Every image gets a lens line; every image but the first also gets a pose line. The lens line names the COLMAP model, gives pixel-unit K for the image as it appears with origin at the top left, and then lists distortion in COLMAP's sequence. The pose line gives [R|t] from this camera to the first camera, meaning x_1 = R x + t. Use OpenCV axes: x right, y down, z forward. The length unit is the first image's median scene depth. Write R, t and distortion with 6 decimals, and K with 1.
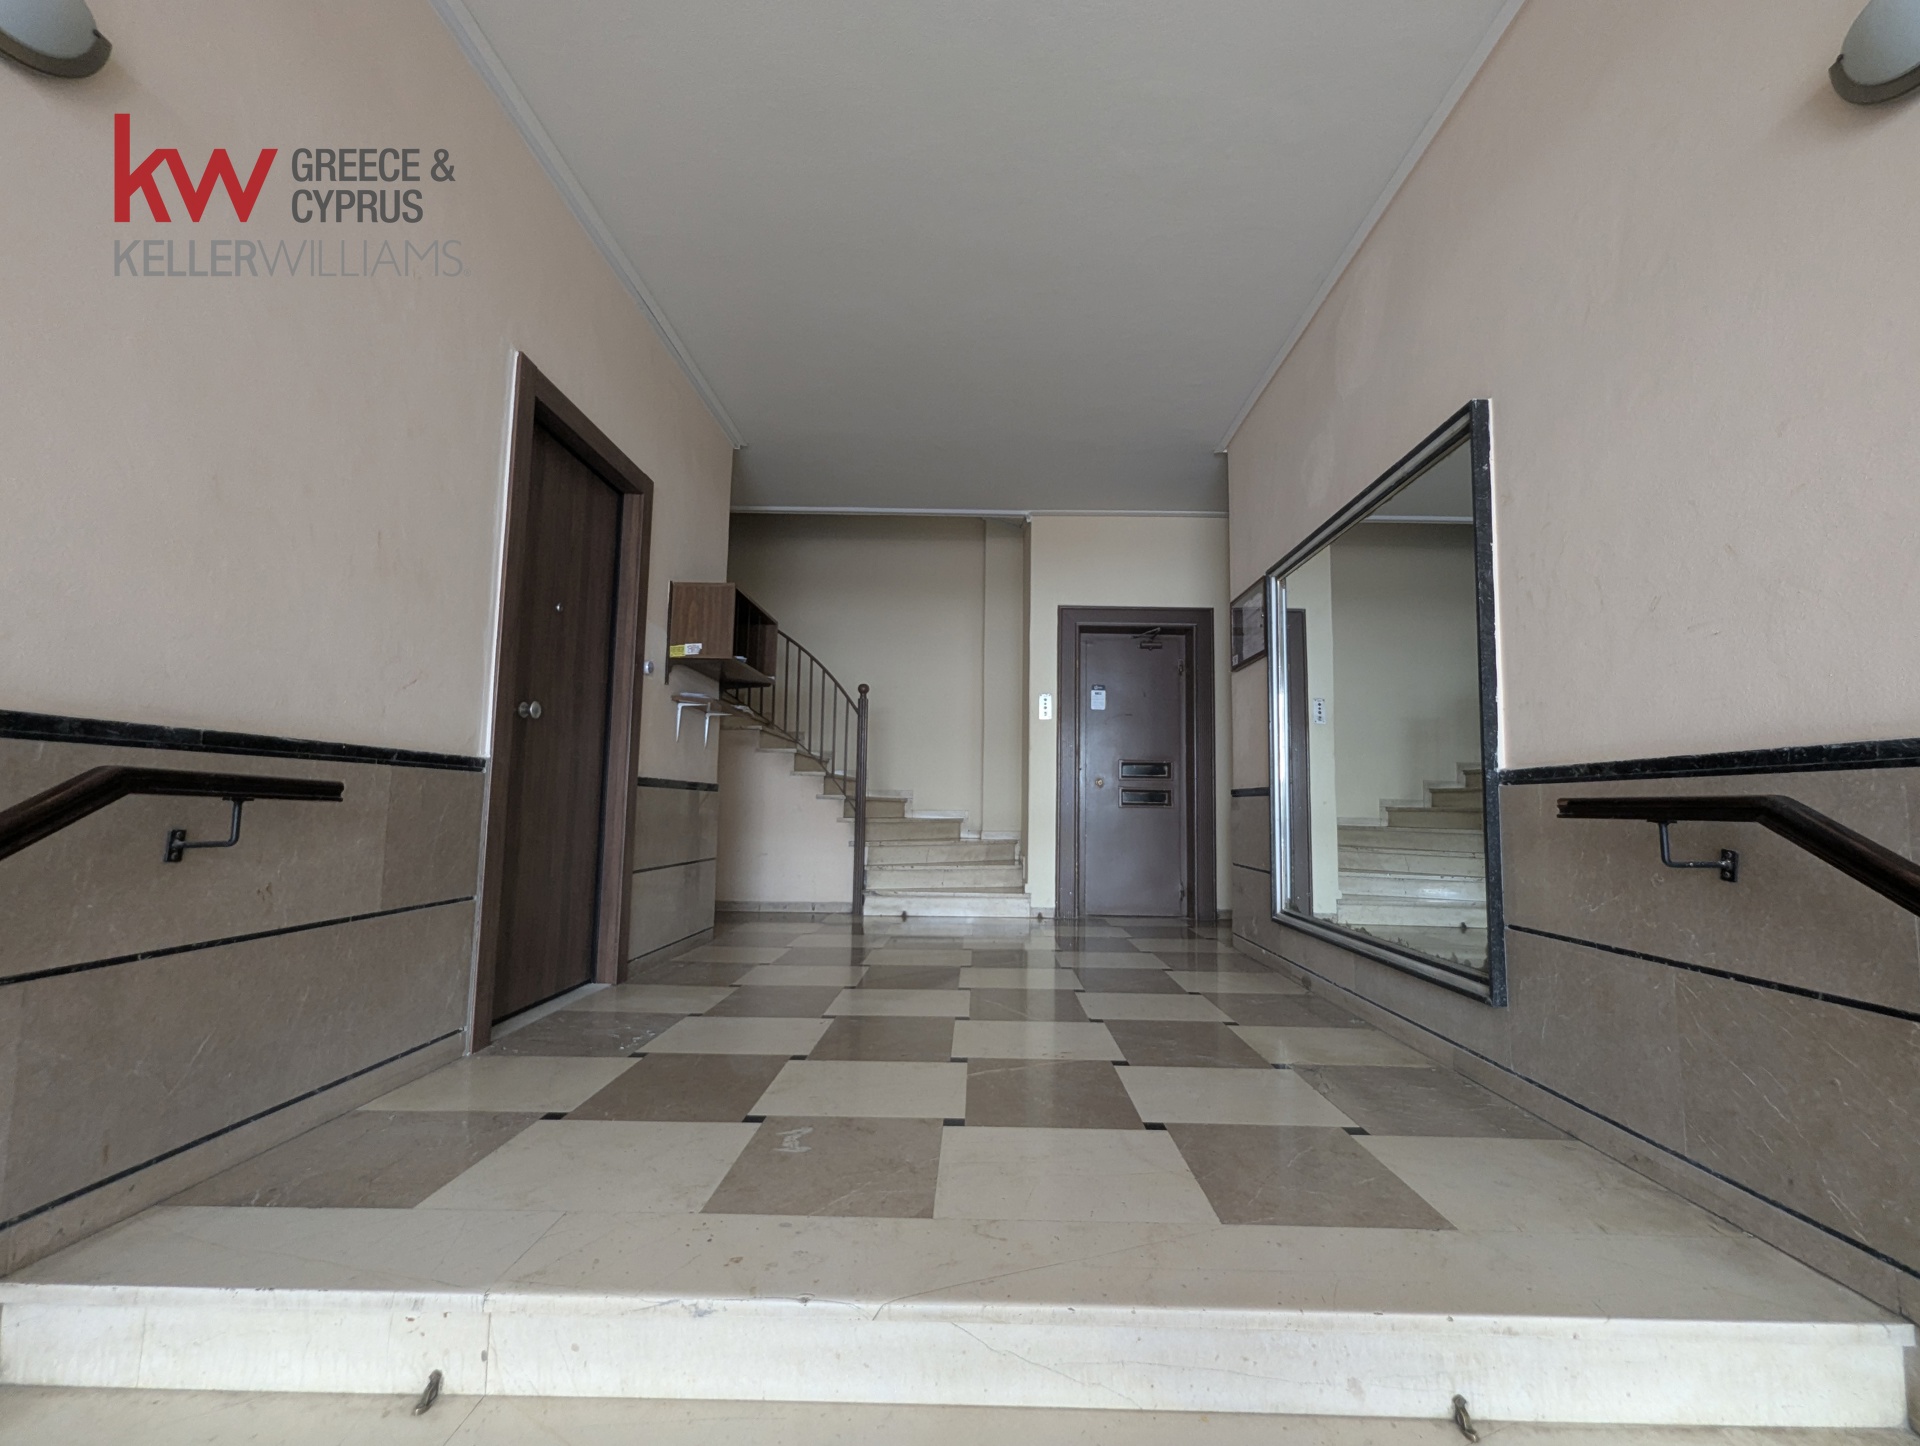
lens RADIAL K [[801.7, 0, 969.3], [0, 801.7, 733.4], [0, 0, 1]] dist [-0.004490, -0.000423]
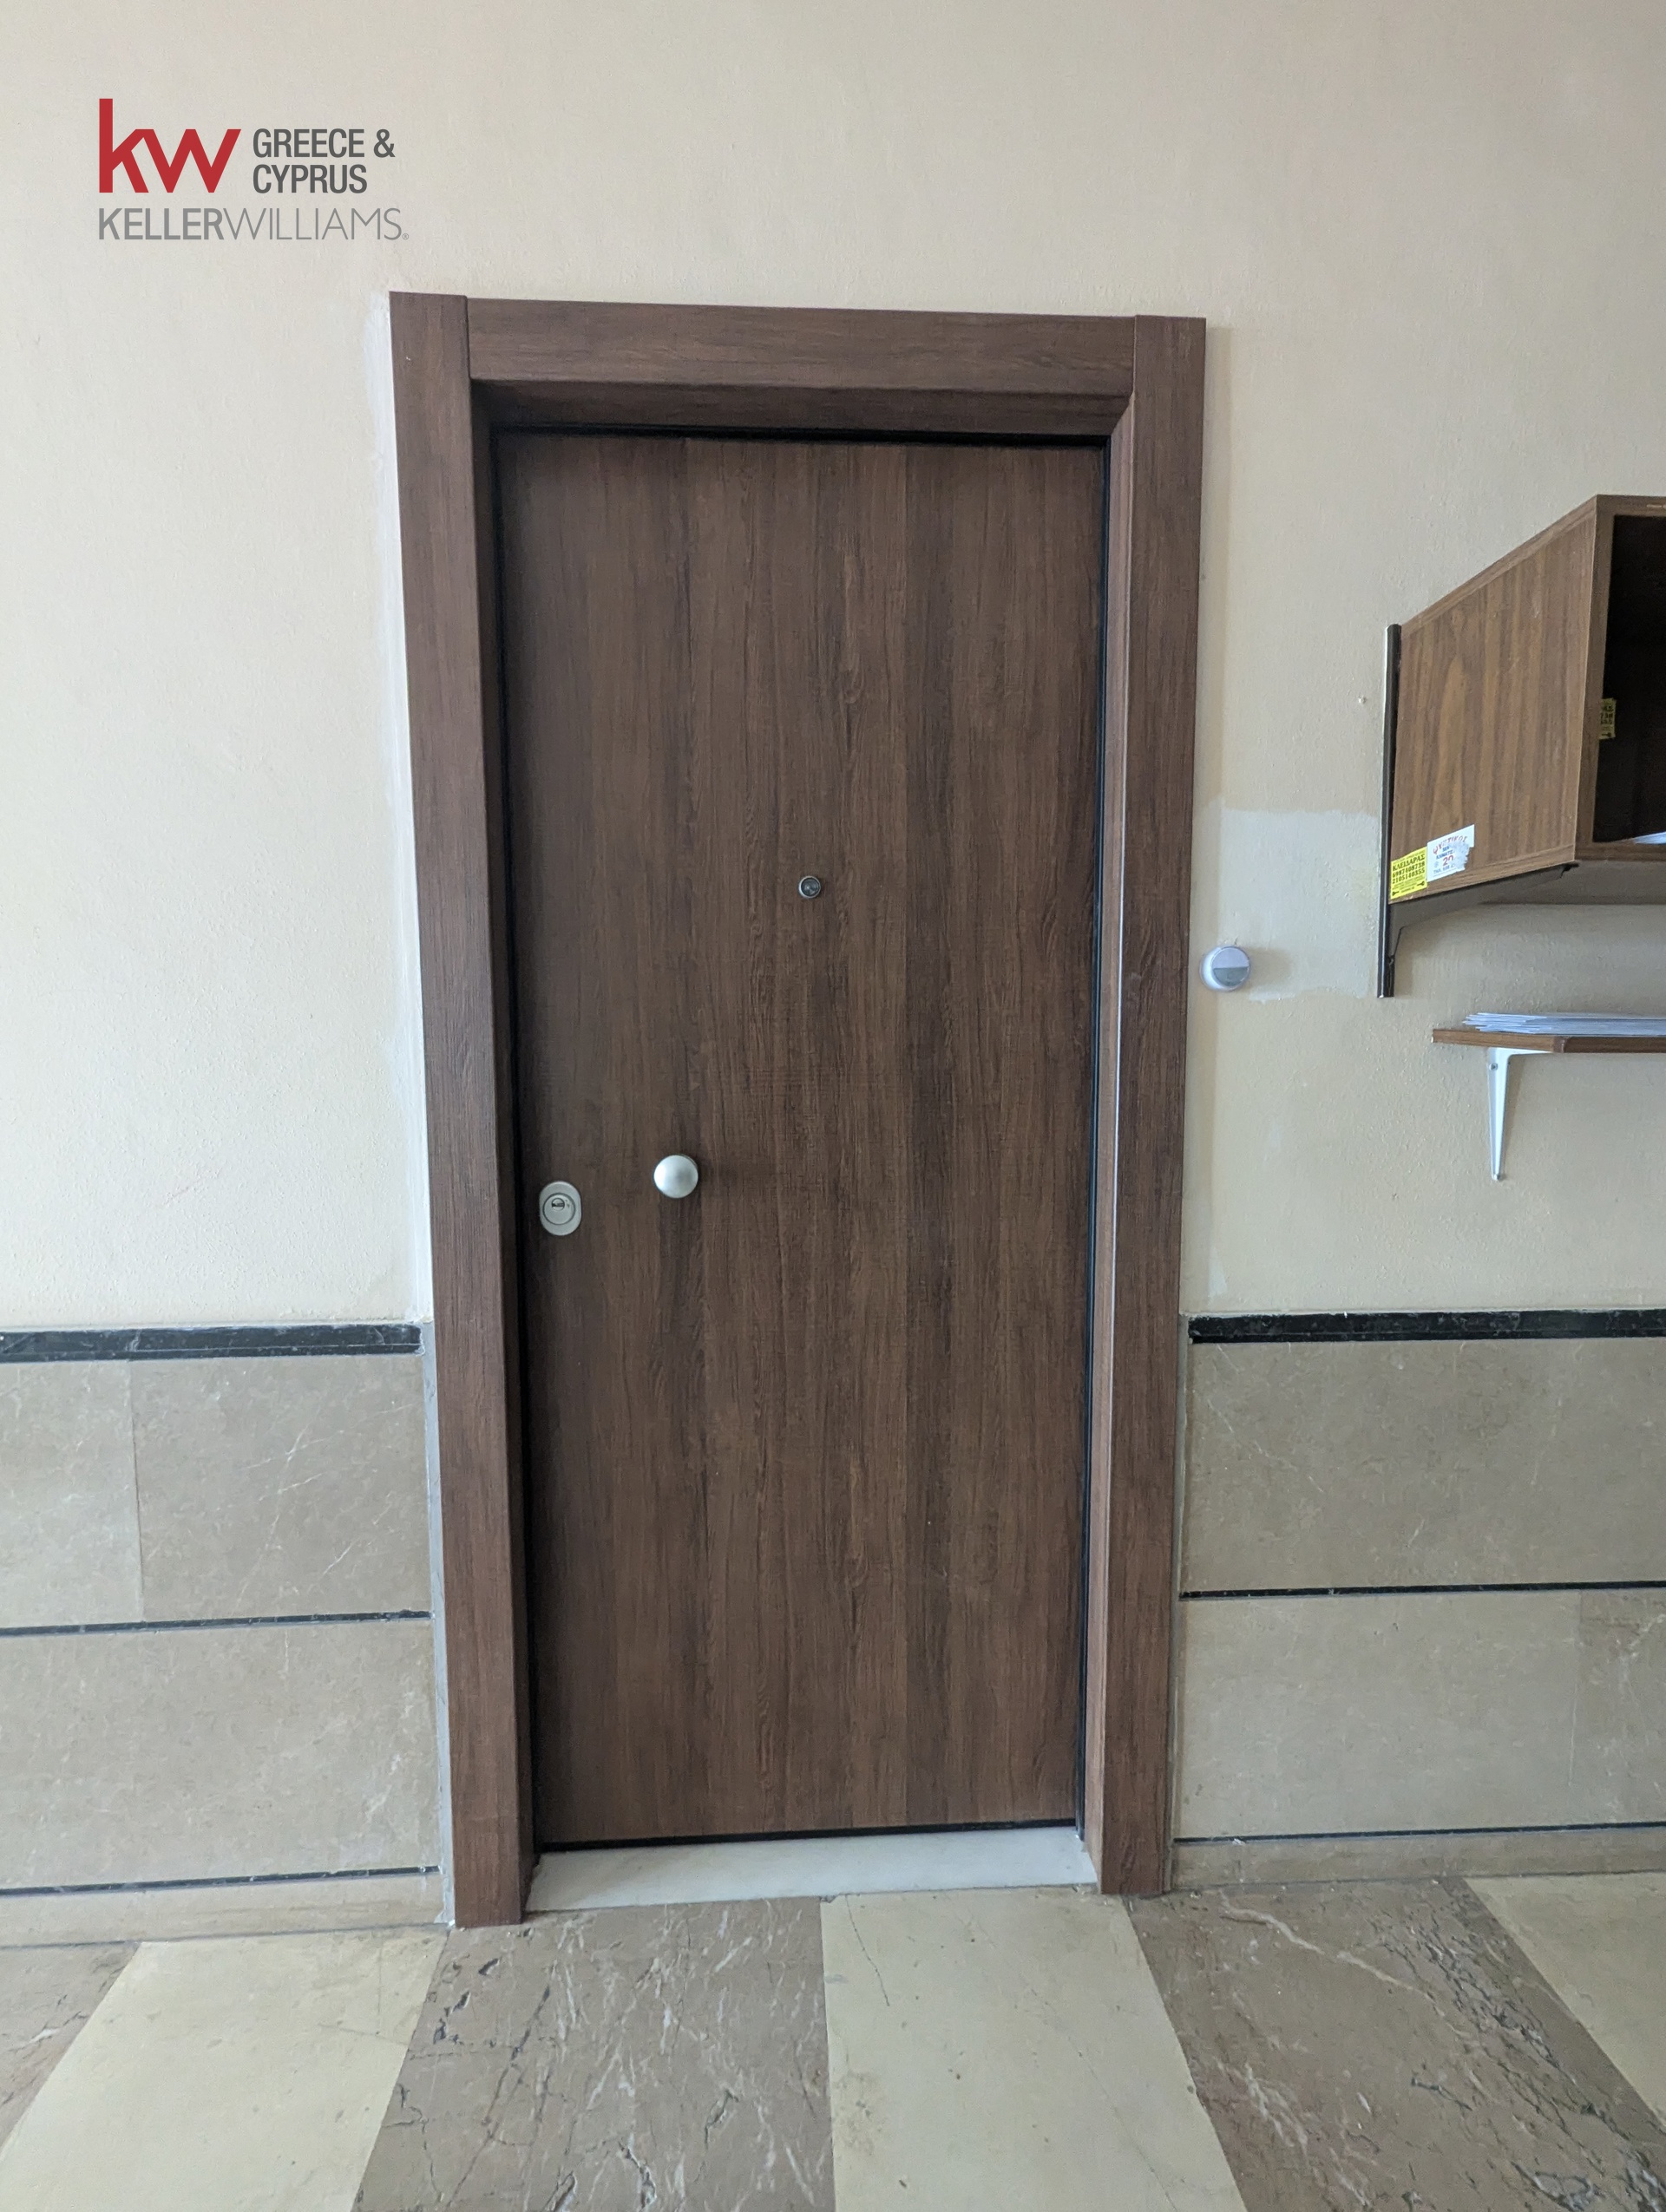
lens RADIAL K [[923.8, 0, 833.0], [0, 923.8, 1106.0], [0, 0, 1]] dist [-0.004490, -0.000423]
pose [[0.062673, 0.059646, -0.996250, -0.076531], [0.100388, 0.992773, 0.065753, -0.092139], [0.992972, -0.104133, 0.056233, 1.112090]]
